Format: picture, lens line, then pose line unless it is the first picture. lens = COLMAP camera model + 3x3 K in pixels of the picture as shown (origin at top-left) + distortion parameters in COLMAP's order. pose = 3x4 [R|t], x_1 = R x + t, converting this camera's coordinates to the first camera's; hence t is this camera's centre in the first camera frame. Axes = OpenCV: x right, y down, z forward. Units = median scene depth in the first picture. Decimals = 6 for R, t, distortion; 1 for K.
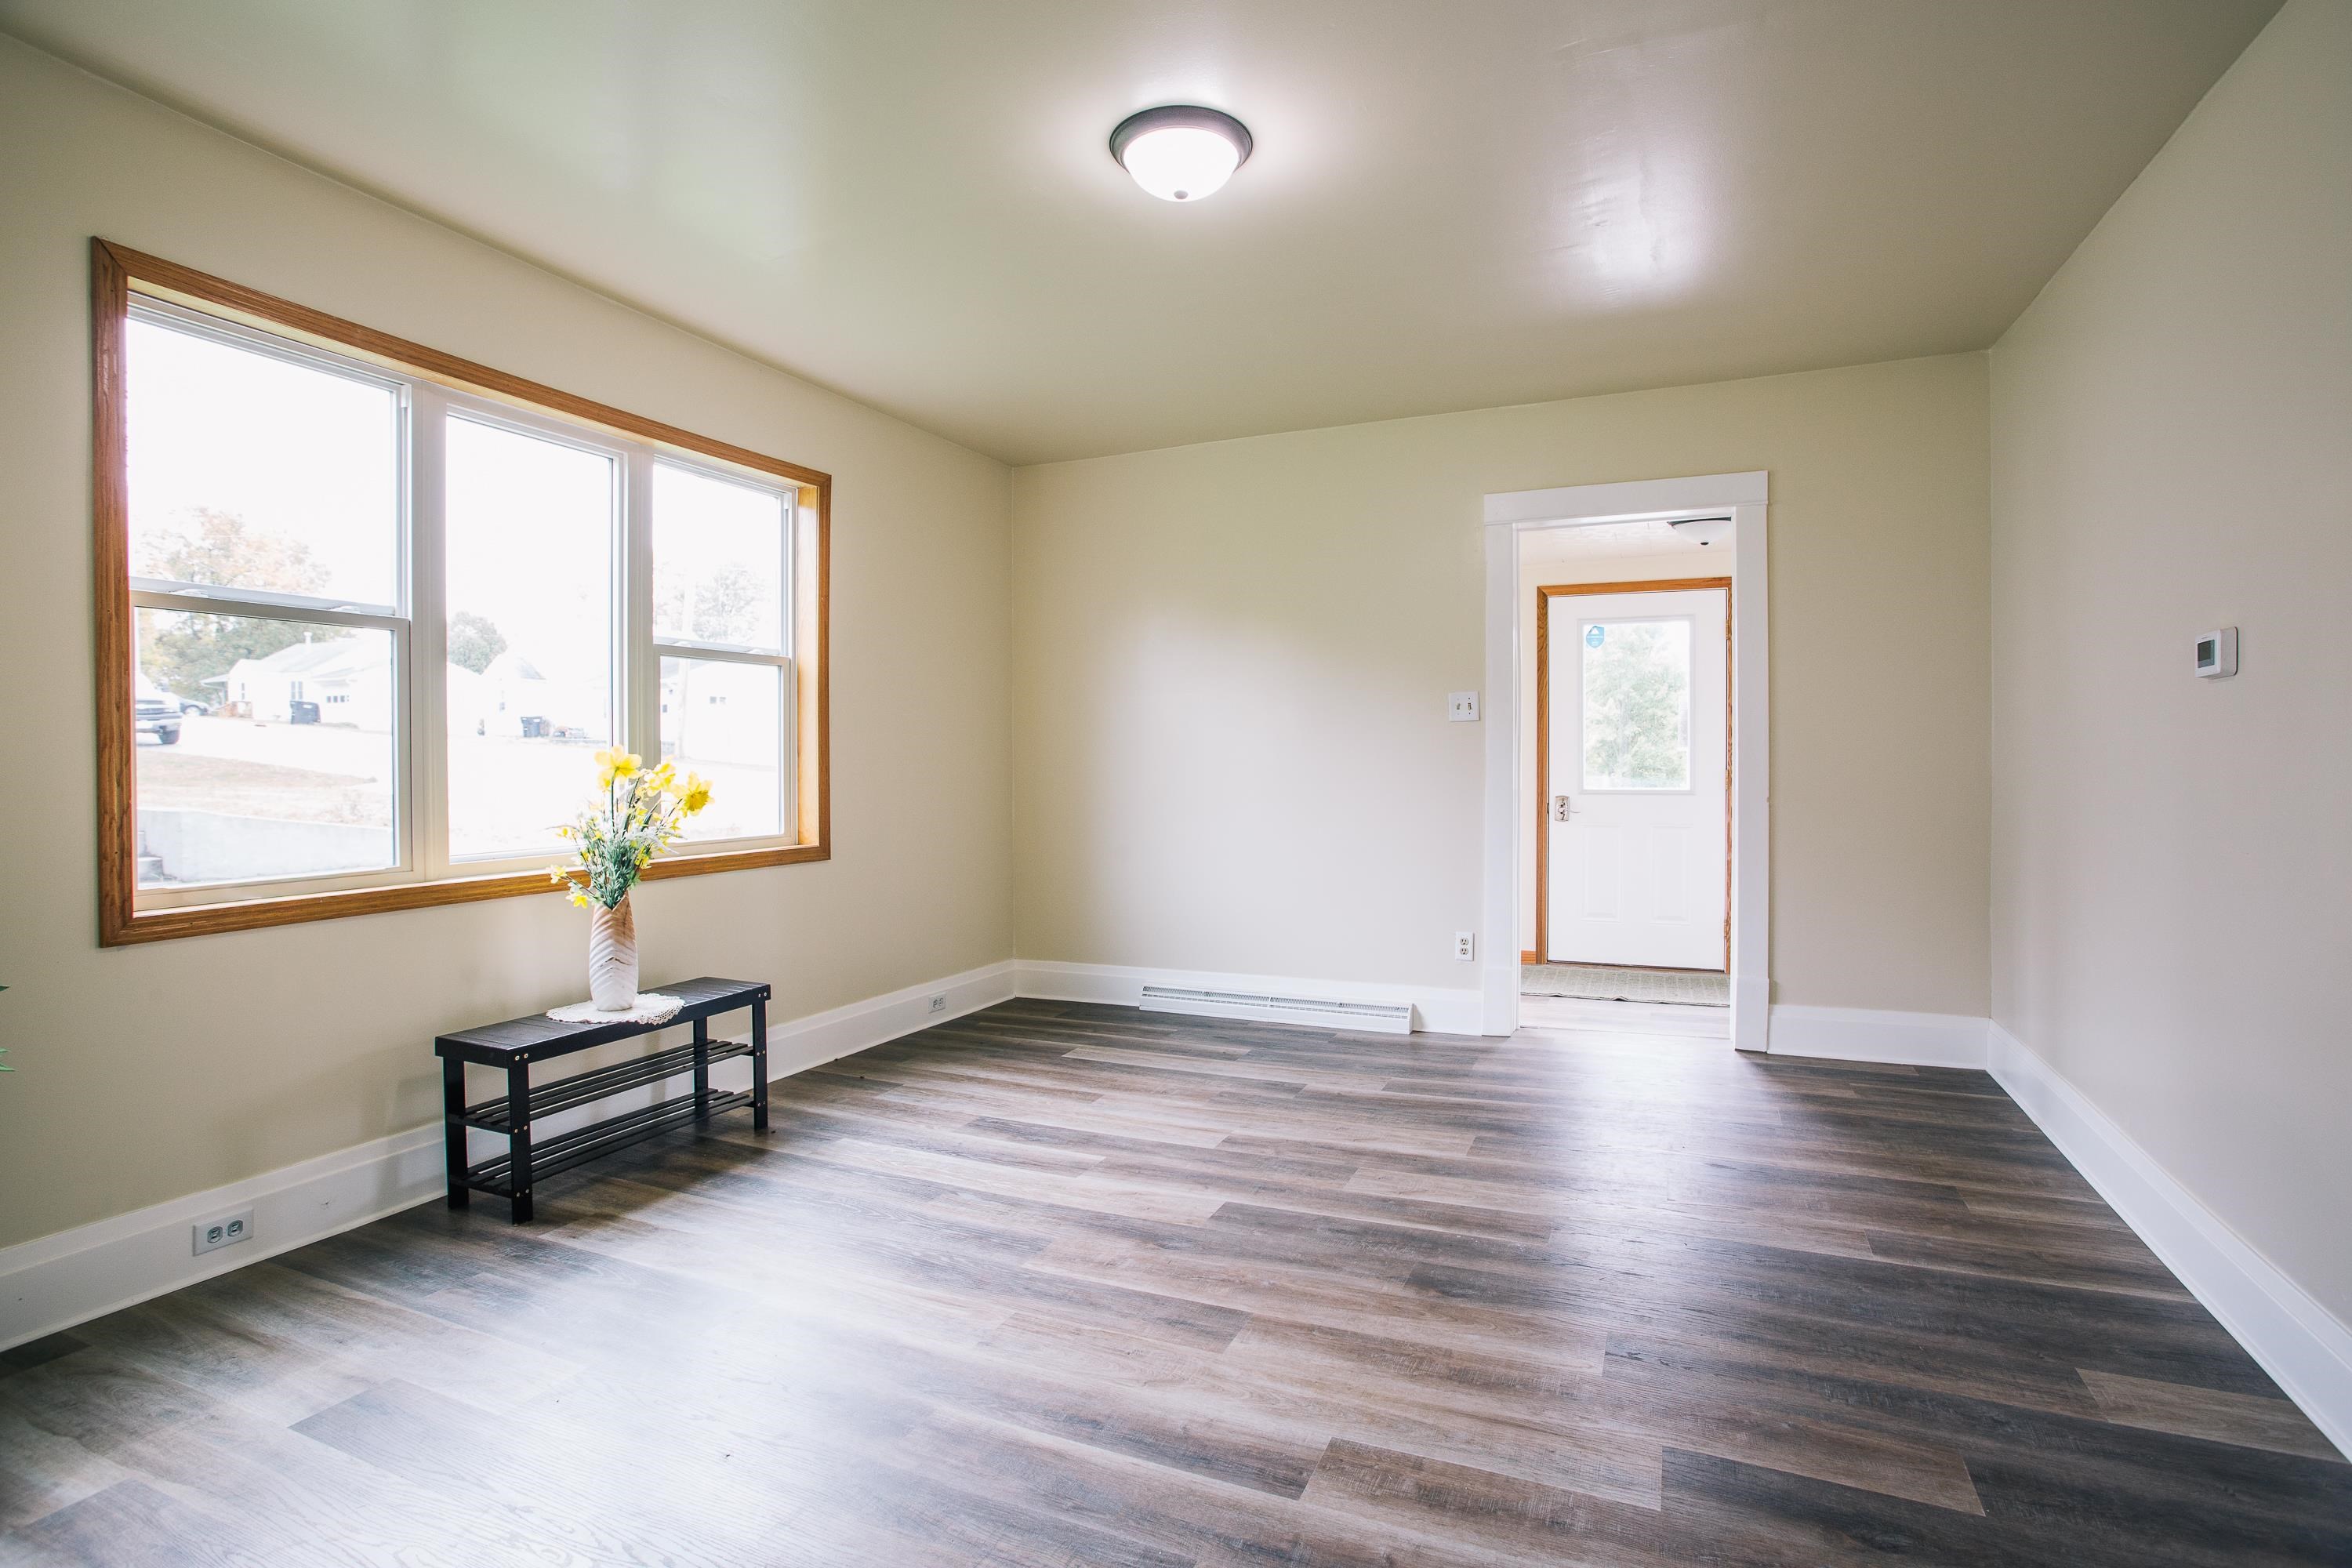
lens RADIAL K [[1172.8, 0, 1176.0], [0, 1172.8, 784.0], [0, 0, 1]] dist [-0.000128, 0.000264]
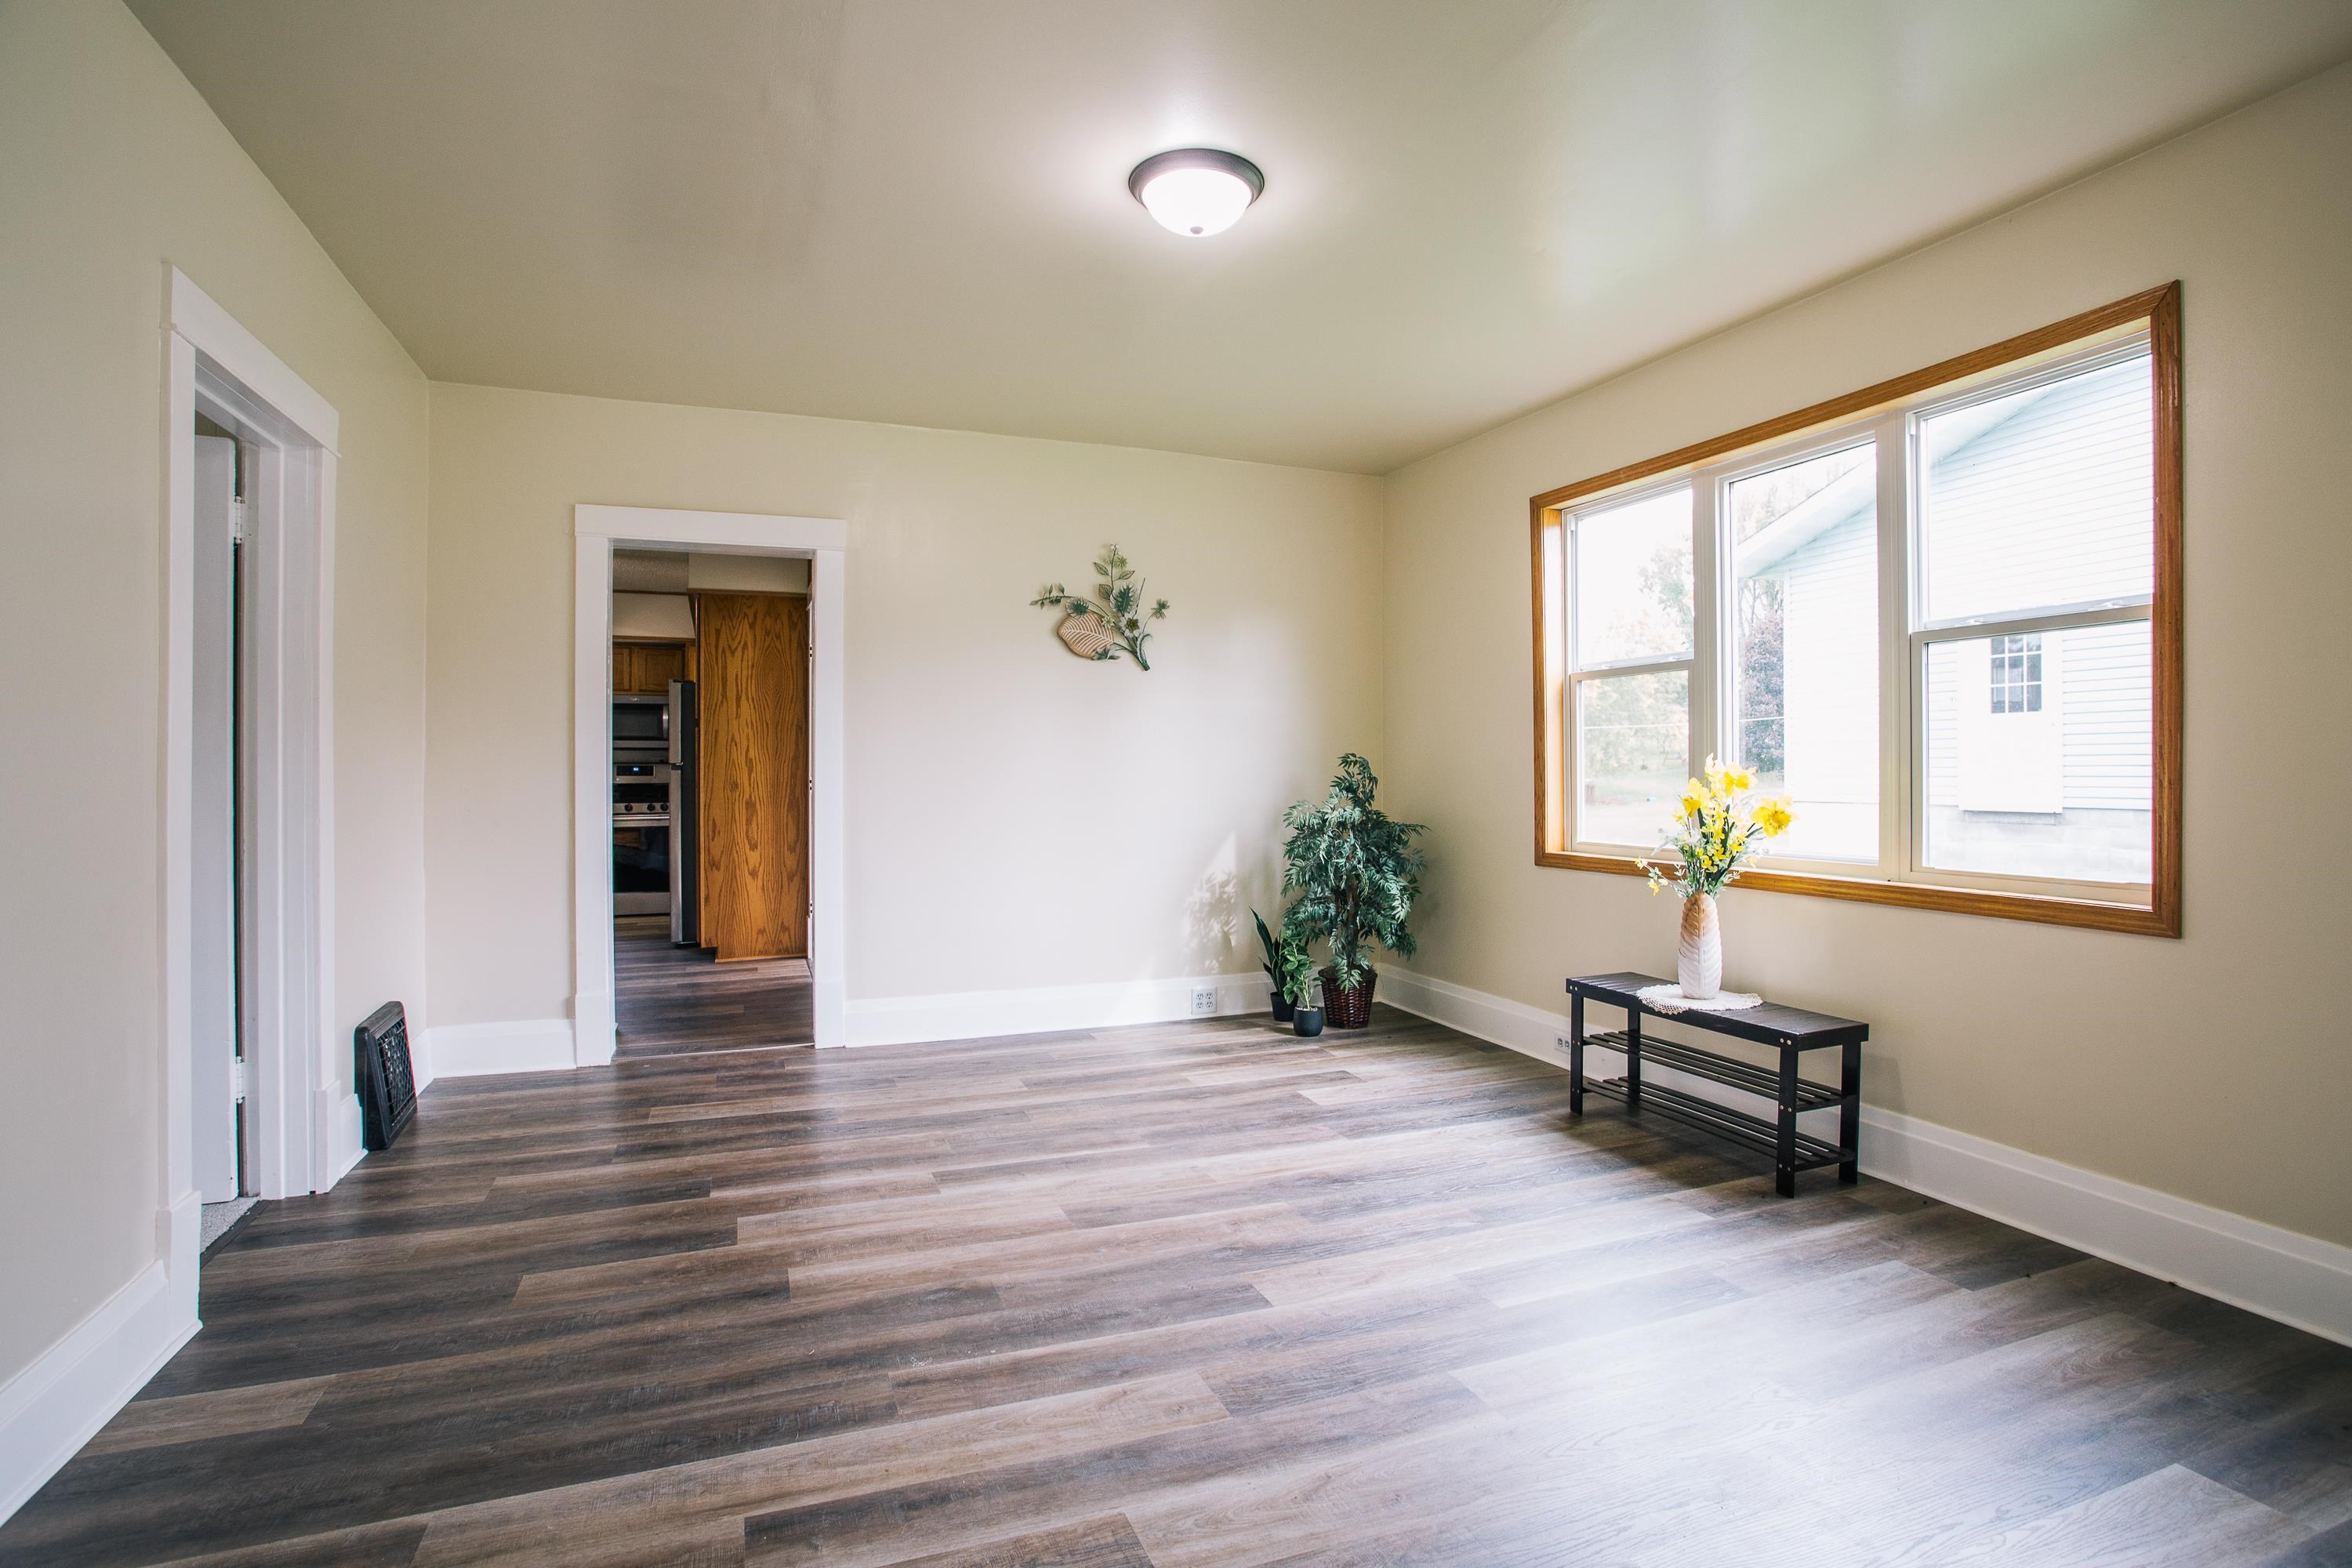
lens RADIAL K [[1172.8, 0, 1176.0], [0, 1172.8, 784.0], [0, 0, 1]] dist [-0.000128, 0.000264]
pose [[-0.720835, 0.004313, -0.693094, 0.665332], [-0.009599, 0.999823, 0.016204, -0.018667], [0.693041, 0.018333, -0.720665, 1.560715]]
